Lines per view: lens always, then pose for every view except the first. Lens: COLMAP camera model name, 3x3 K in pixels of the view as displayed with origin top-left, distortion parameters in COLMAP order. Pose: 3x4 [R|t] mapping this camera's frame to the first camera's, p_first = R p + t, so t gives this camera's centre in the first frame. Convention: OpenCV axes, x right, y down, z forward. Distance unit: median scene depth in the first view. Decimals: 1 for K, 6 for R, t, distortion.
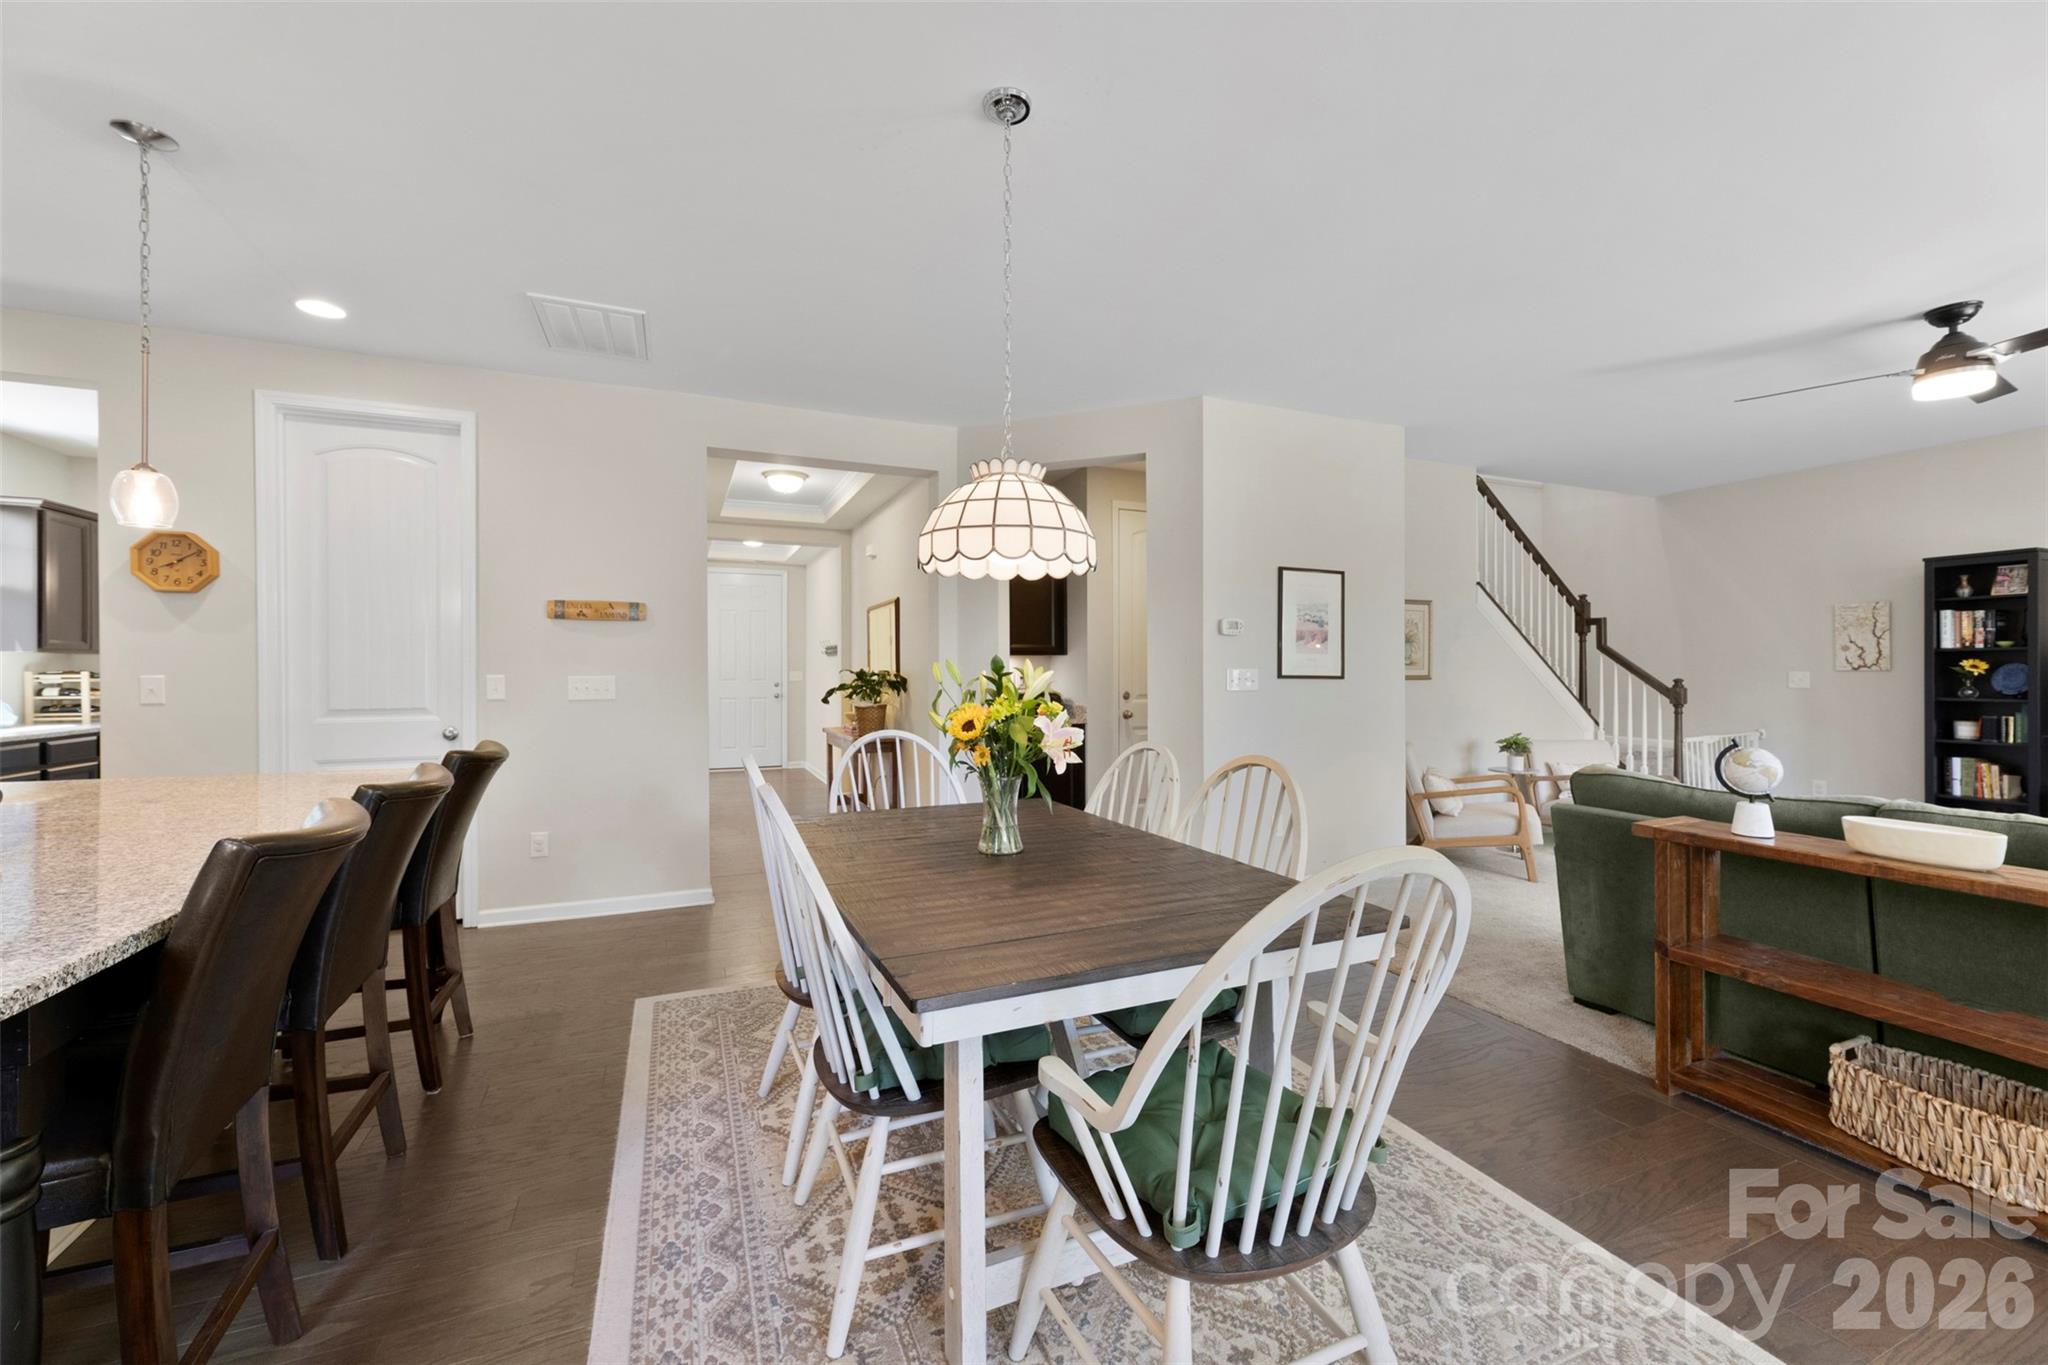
lens RADIAL K [[832.0, 0, 1035.6], [0, 832.0, 669.1], [0, 0, 1]] dist [0.008915, -0.000504]
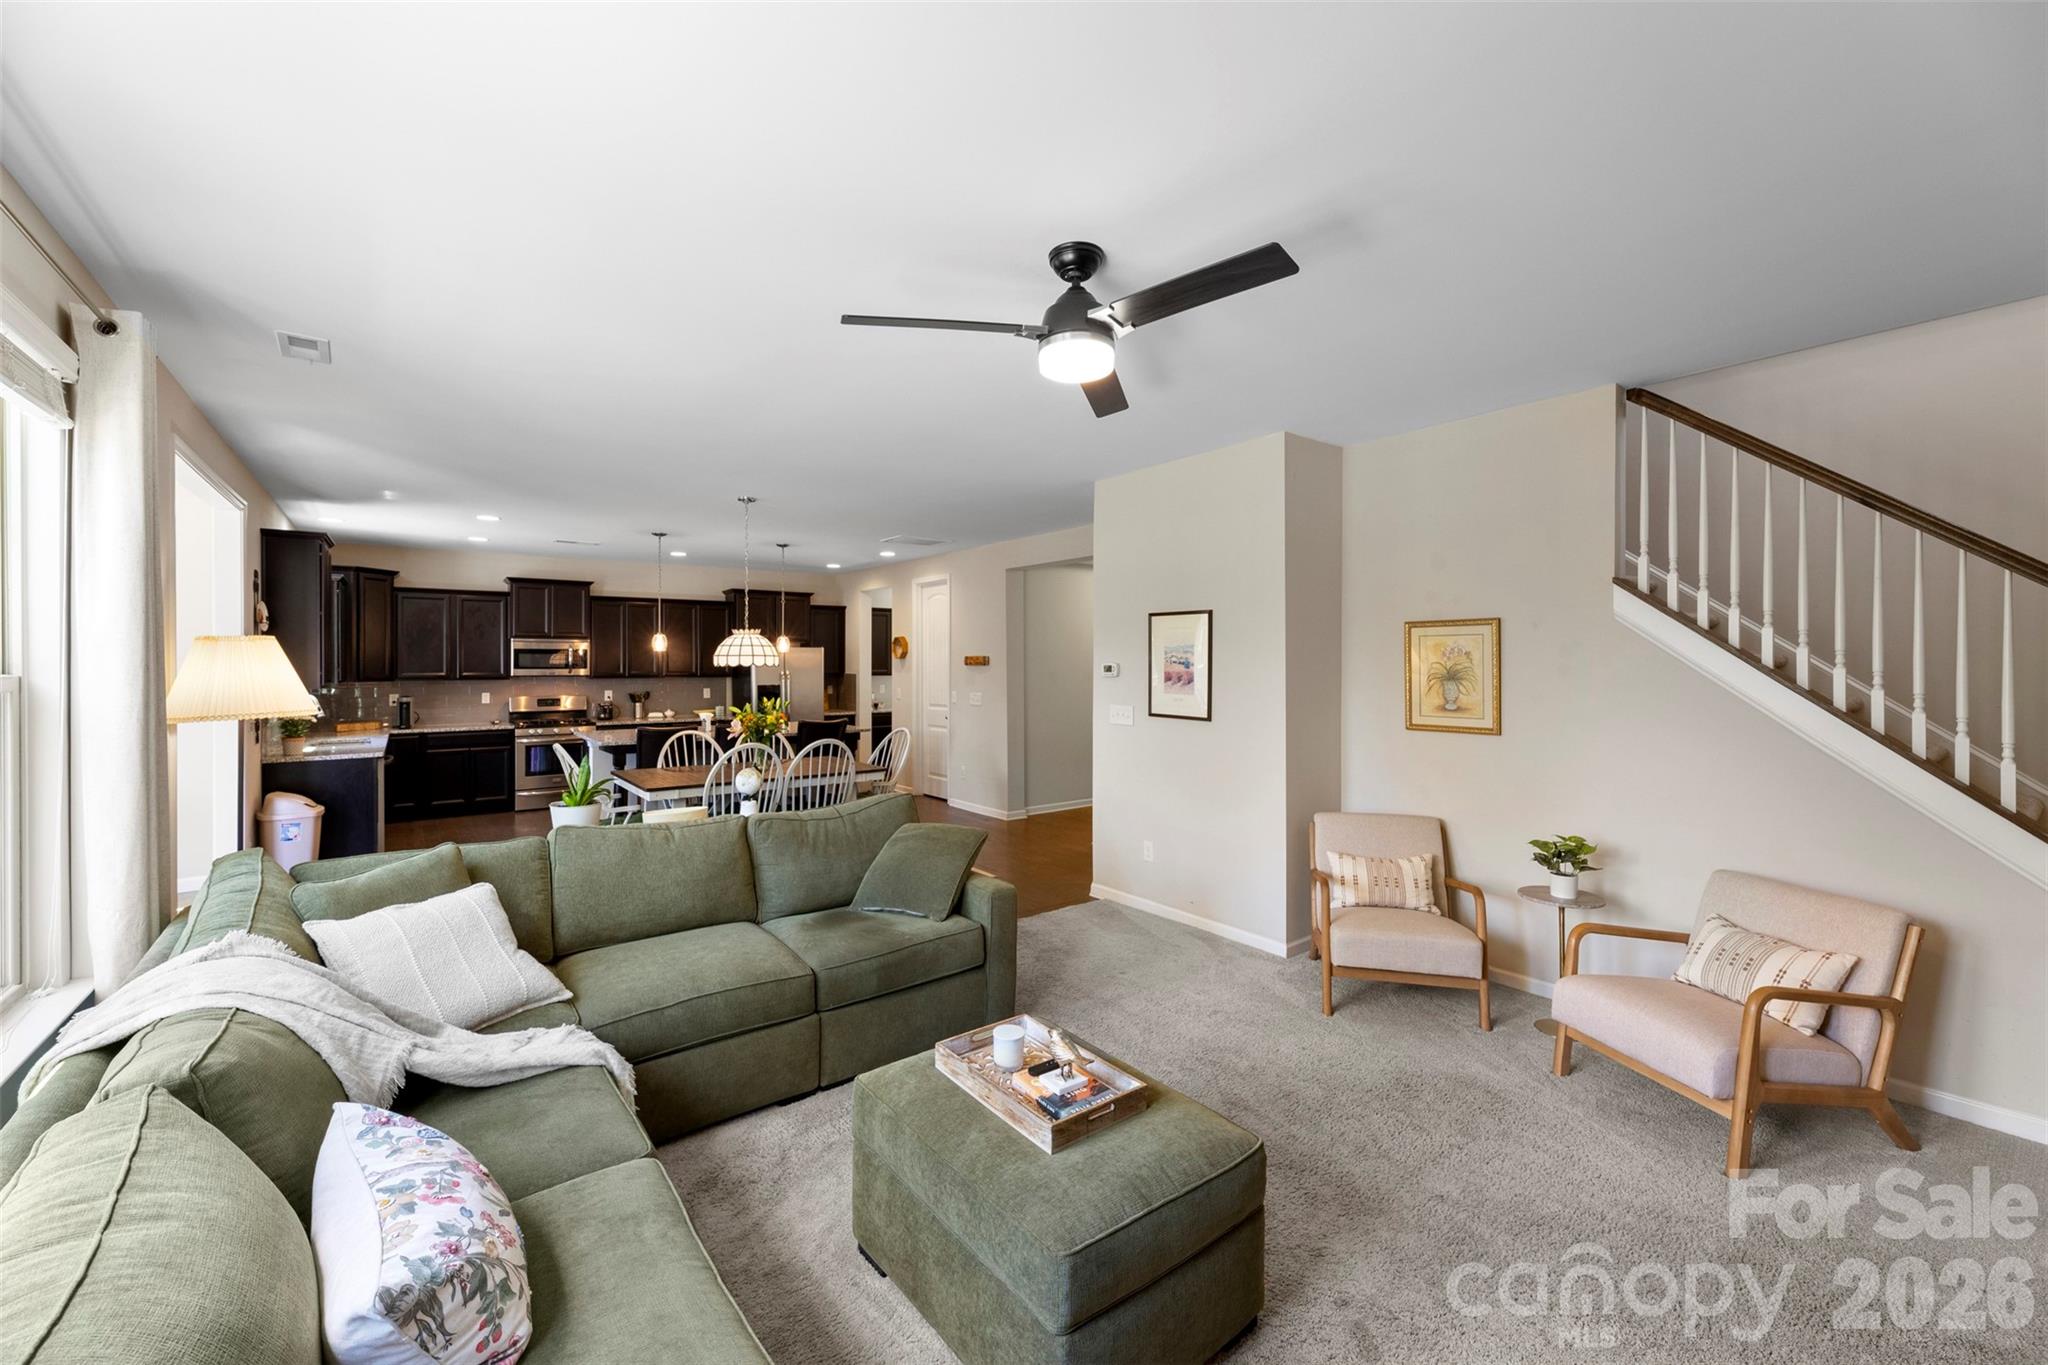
lens RADIAL K [[832.0, 0, 1029.9], [0, 832.0, 668.6], [0, 0, 1]] dist [0.008915, -0.000504]
pose [[0.223461, 0.007814, -0.974681, 1.158735], [0.004496, 0.999949, 0.009047, -0.054202], [0.974702, -0.006403, 0.223415, 0.530639]]
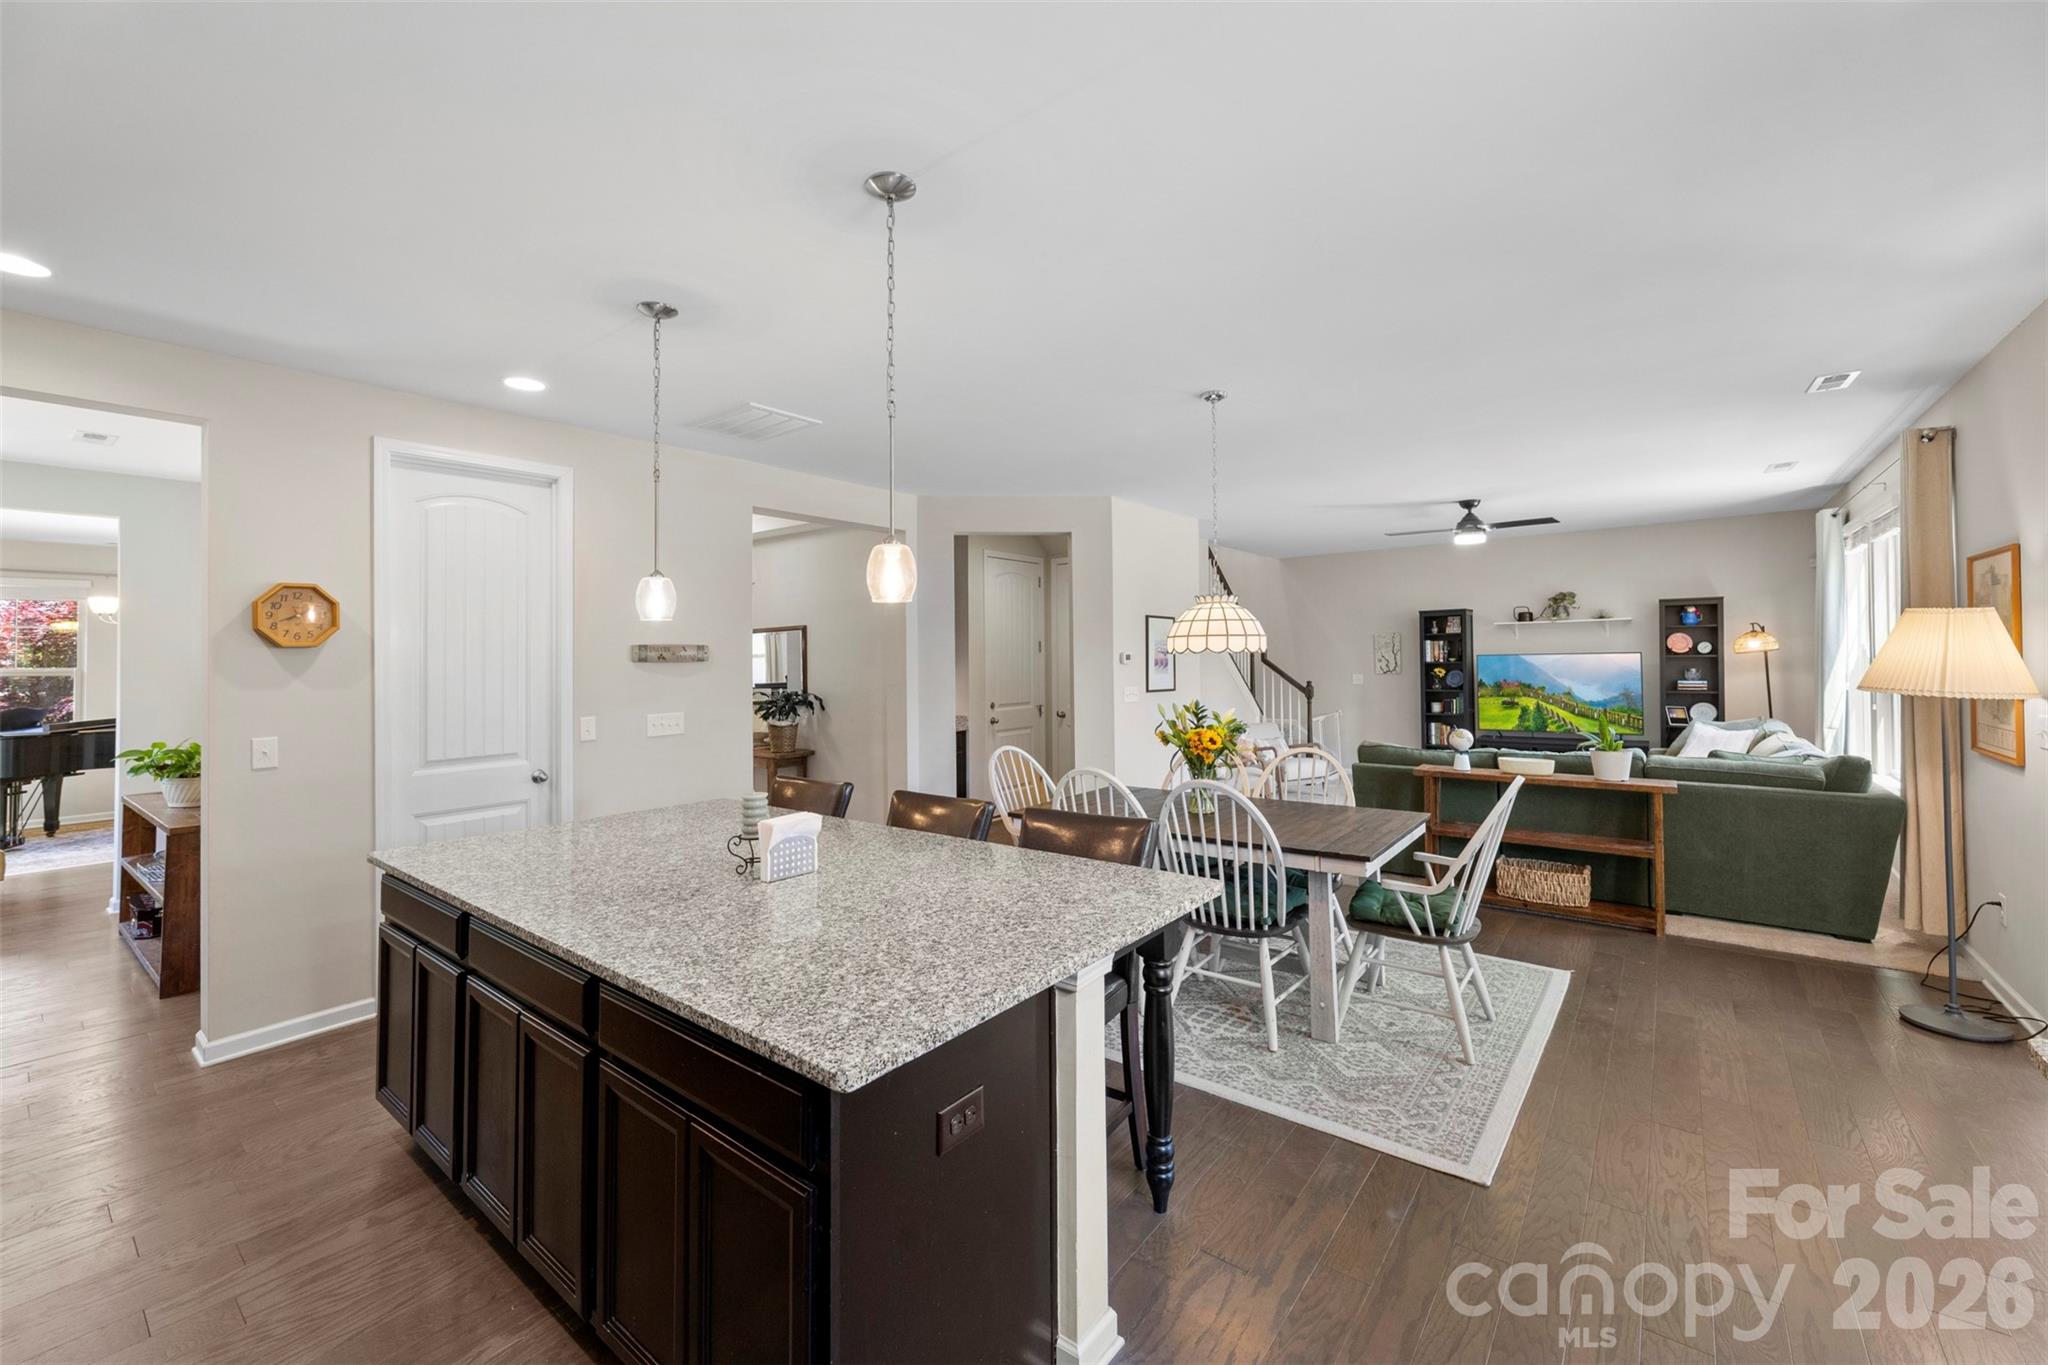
lens RADIAL K [[832.0, 0, 1047.3], [0, 832.0, 649.6], [0, 0, 1]] dist [0.008915, -0.000504]
pose [[0.872796, -0.006971, 0.488035, -0.493735], [0.012852, 0.999880, -0.008703, -0.046445], [-0.487915, 0.013868, 0.872781, -0.153271]]
